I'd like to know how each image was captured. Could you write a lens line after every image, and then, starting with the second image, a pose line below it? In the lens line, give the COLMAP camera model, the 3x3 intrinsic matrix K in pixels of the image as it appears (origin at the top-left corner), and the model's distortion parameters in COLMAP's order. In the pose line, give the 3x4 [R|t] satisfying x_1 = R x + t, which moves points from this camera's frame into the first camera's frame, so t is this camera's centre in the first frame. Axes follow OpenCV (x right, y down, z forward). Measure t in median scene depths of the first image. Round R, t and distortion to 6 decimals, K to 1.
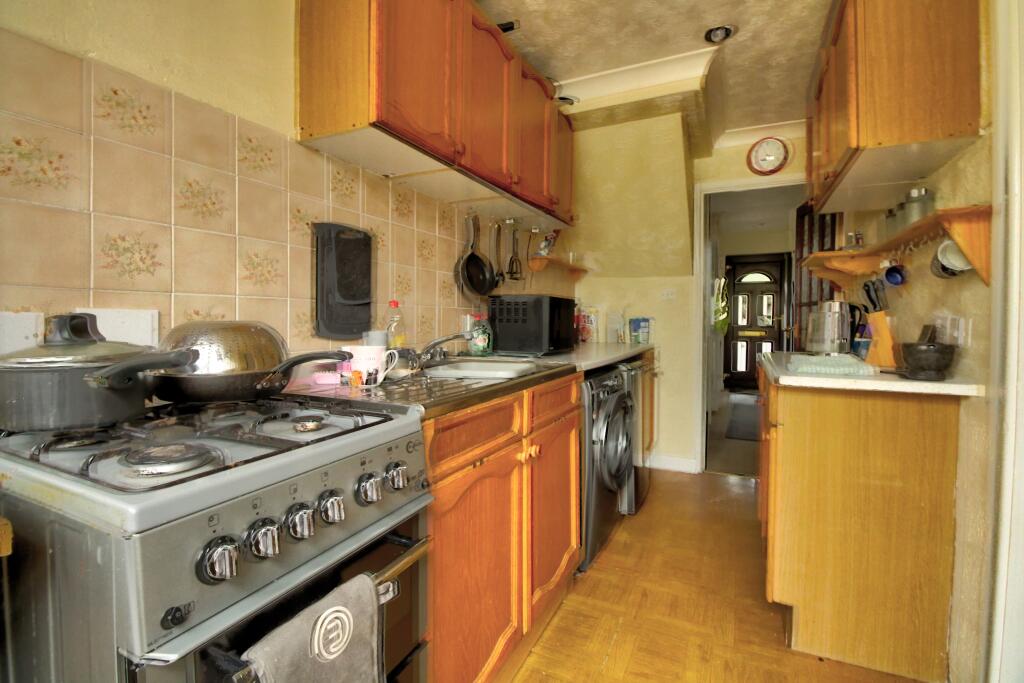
lens RADIAL K [[482.1, 0, 513.4], [0, 482.1, 323.6], [0, 0, 1]] dist [0.000072, -0.000101]
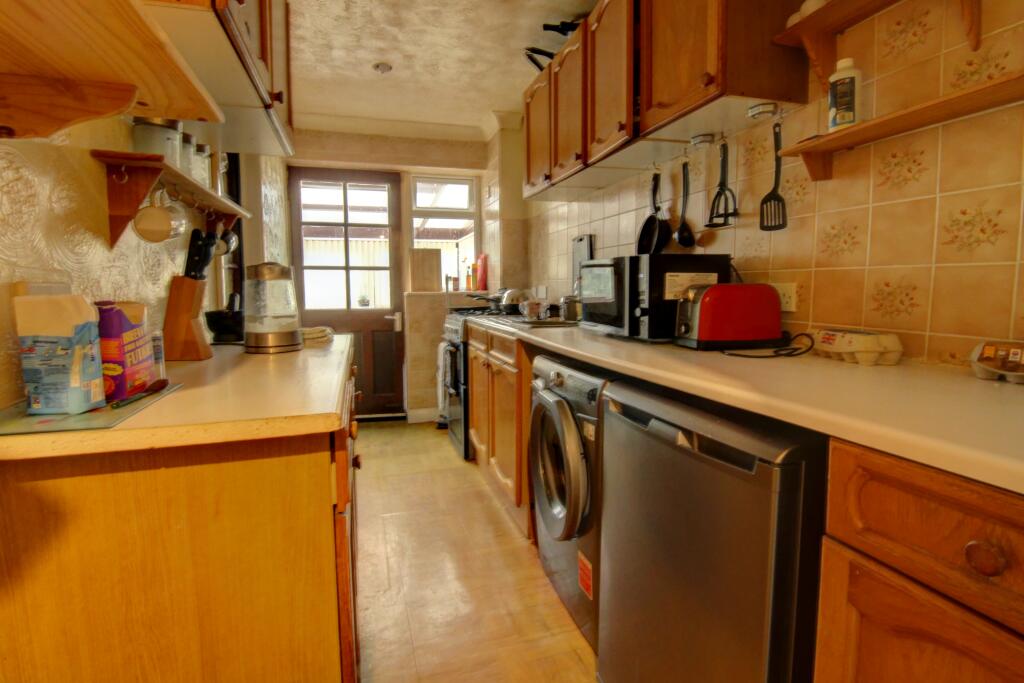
lens RADIAL K [[482.1, 0, 513.4], [0, 482.1, 323.6], [0, 0, 1]] dist [0.000072, -0.000101]
pose [[-0.723819, 0.040499, -0.688801, 0.547907], [-0.026838, 0.995868, 0.086756, -0.010367], [0.689468, 0.081282, -0.719741, 1.100692]]
